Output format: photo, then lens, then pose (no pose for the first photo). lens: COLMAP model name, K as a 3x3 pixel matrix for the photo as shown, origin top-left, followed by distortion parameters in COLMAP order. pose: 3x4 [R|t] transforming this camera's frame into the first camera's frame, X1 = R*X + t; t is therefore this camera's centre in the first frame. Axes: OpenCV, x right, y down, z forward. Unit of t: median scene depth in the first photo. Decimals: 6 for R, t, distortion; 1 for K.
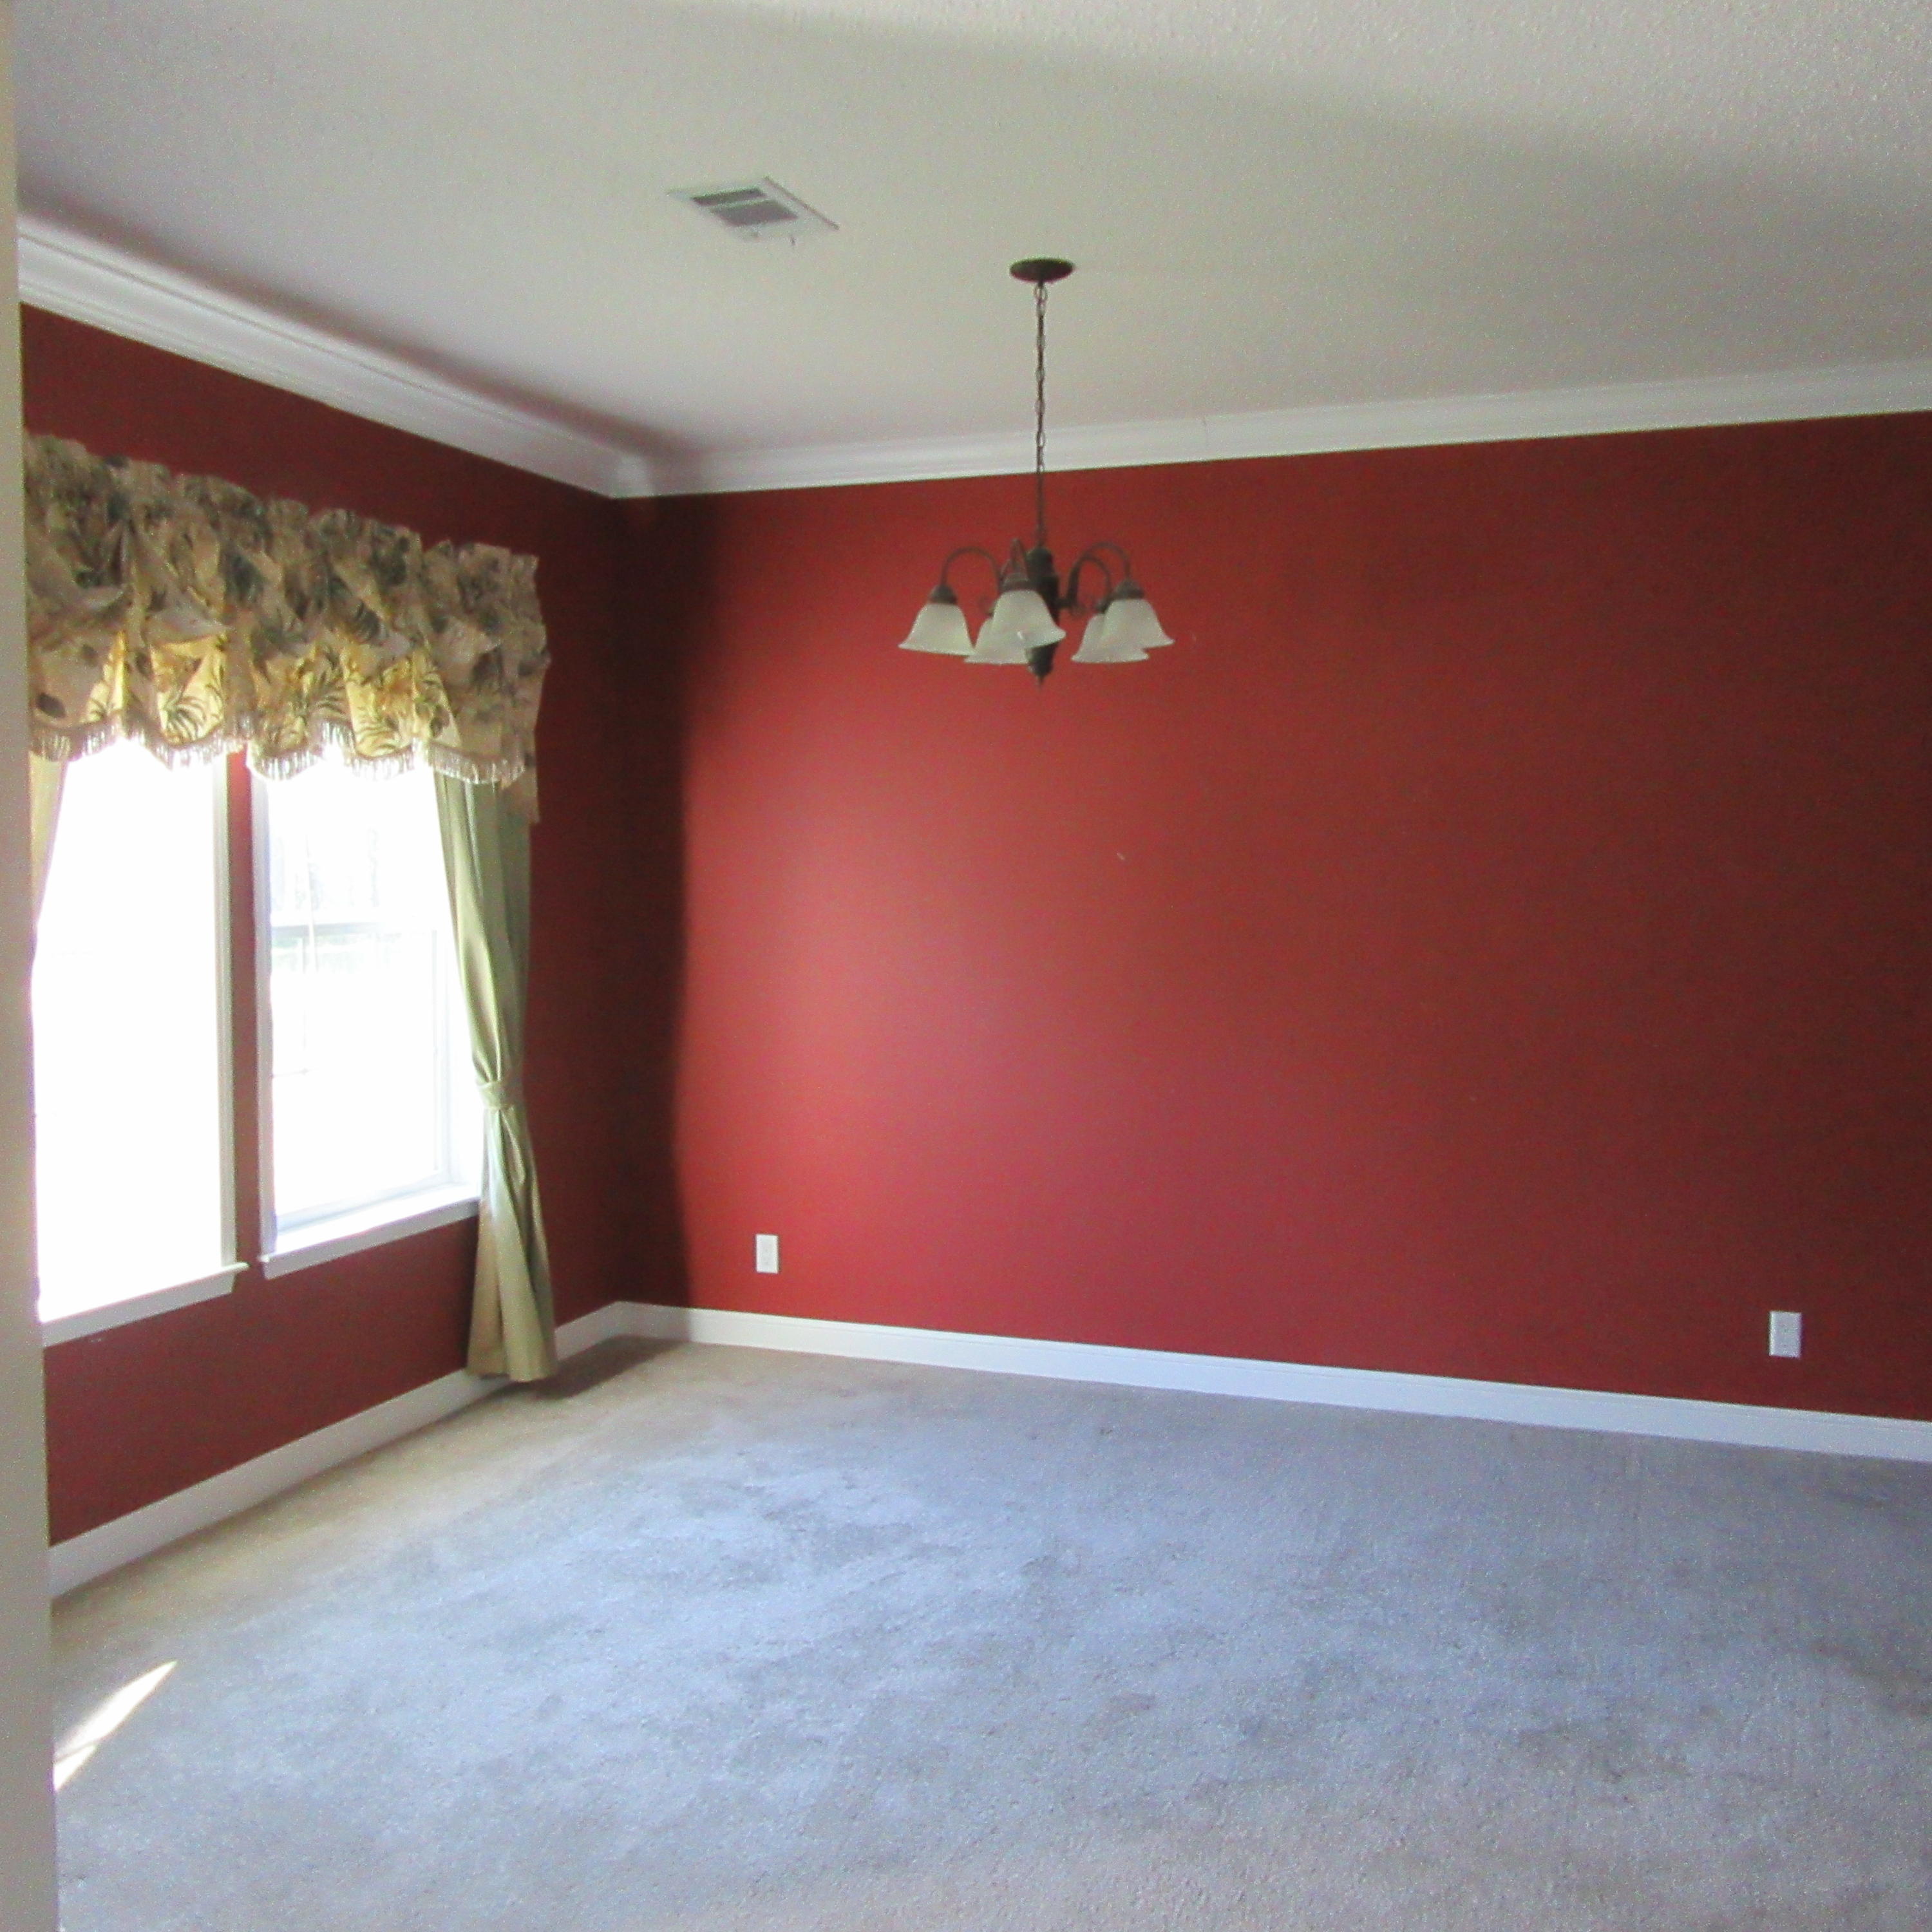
lens RADIAL K [[1948.7, 0, 974.1], [0, 1948.7, 969.3], [0, 0, 1]] dist [-0.025958, 0.007668]
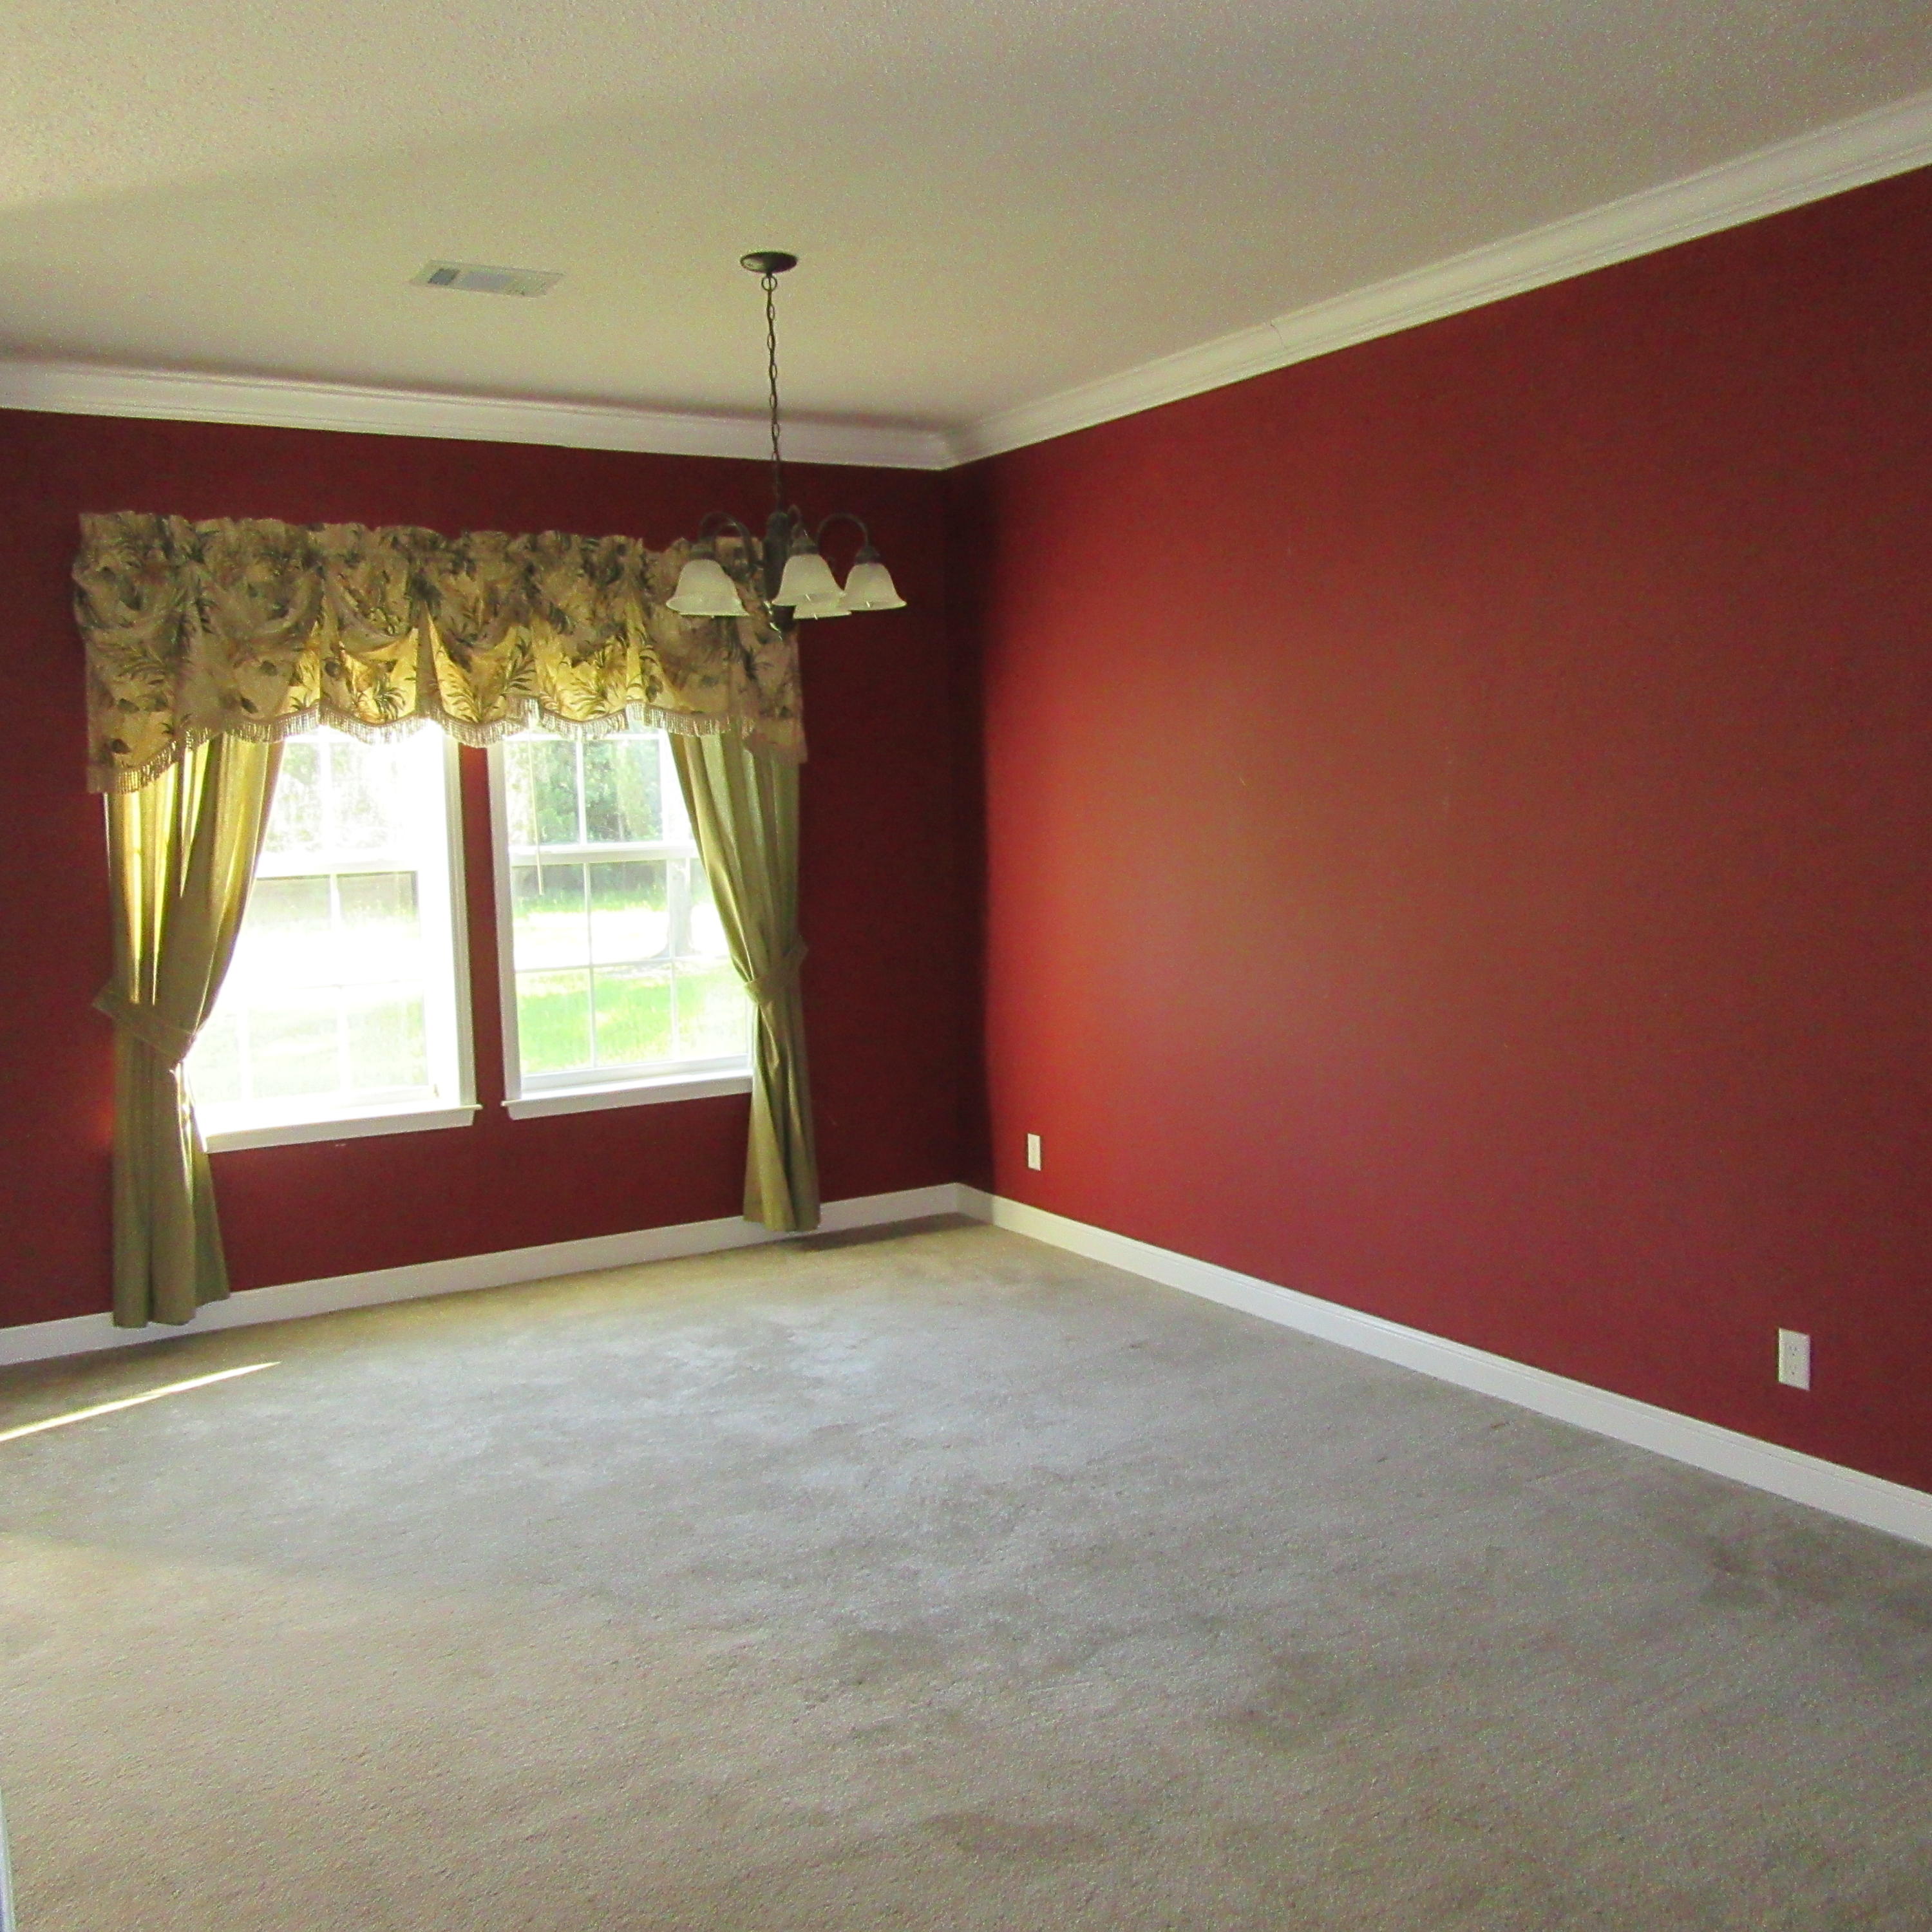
lens RADIAL K [[1948.7, 0, 974.1], [0, 1948.7, 969.3], [0, 0, 1]] dist [-0.025958, 0.007668]
pose [[0.765205, 0.036932, -0.642727, 0.736825], [-0.011079, 0.998961, 0.044211, -0.005779], [0.643691, -0.026710, 0.764819, 0.186477]]
